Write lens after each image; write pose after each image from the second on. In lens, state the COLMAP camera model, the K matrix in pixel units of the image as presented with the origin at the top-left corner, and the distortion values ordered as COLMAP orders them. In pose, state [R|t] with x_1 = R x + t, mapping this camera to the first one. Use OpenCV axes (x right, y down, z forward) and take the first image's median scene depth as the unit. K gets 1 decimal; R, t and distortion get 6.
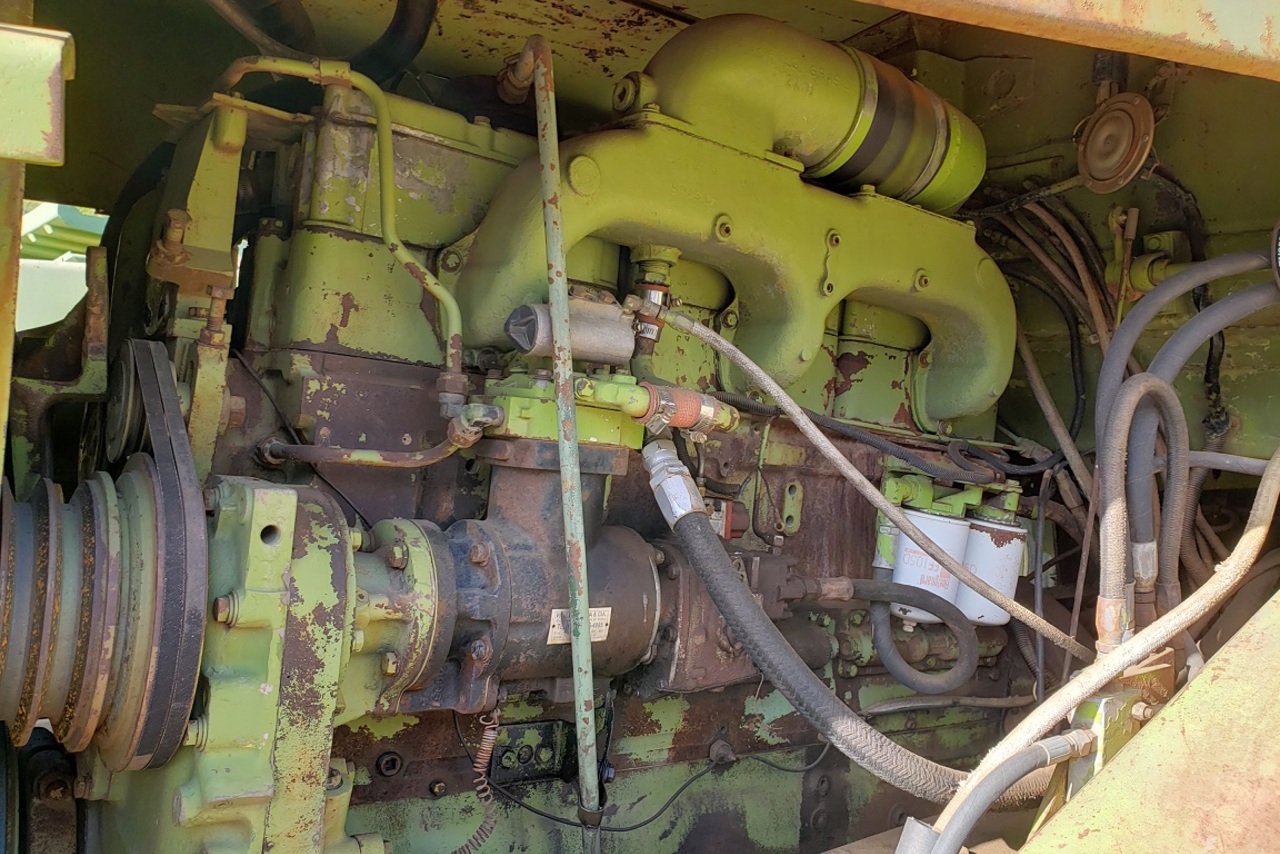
lens RADIAL K [[998.5, 0, 642.0], [0, 998.5, 417.3], [0, 0, 1]] dist [0.001180, -0.014729]
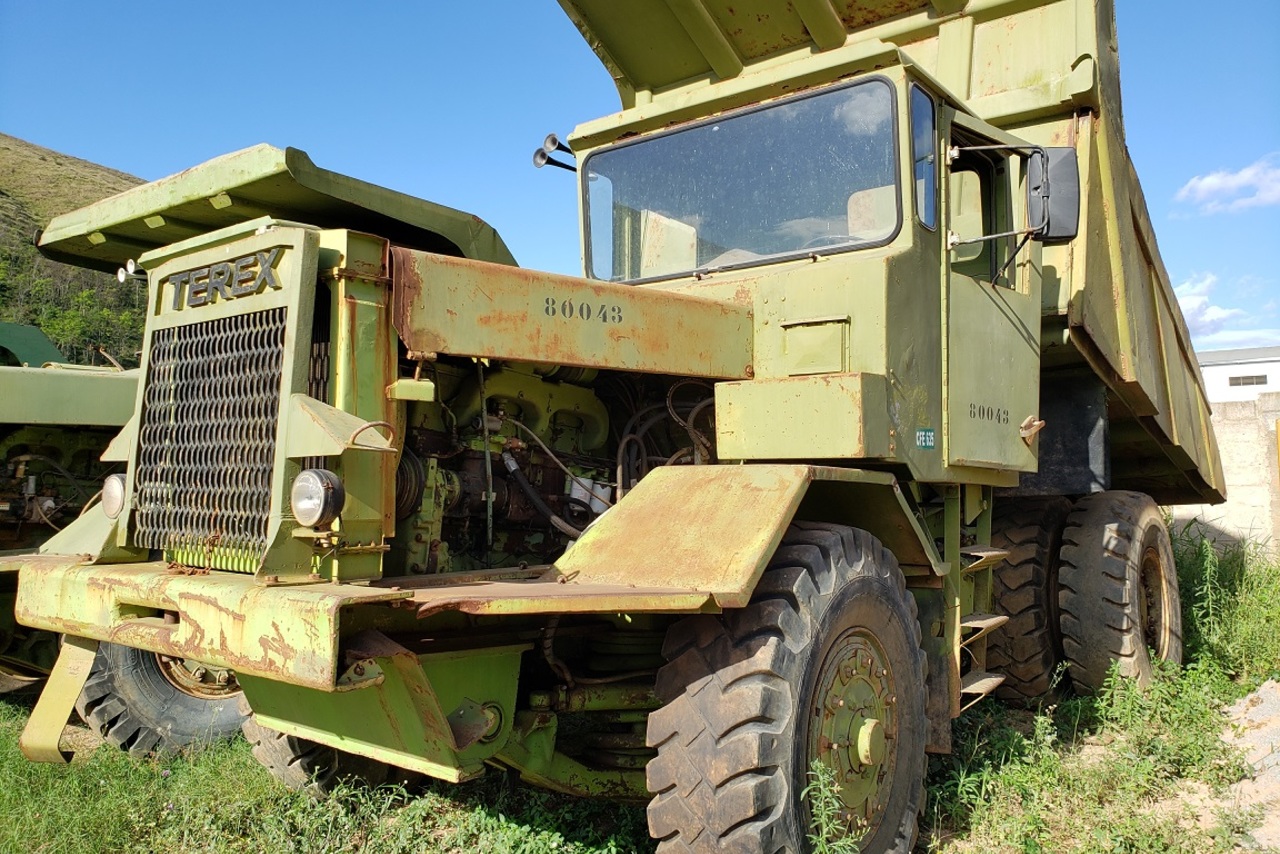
lens RADIAL K [[998.5, 0, 644.8], [0, 998.5, 424.6], [0, 0, 1]] dist [0.001180, -0.014729]
pose [[0.963548, 0.003892, 0.267507, -0.496927], [0.012402, 0.998169, -0.059194, 0.152212], [-0.267248, 0.060354, 0.961736, -2.843969]]
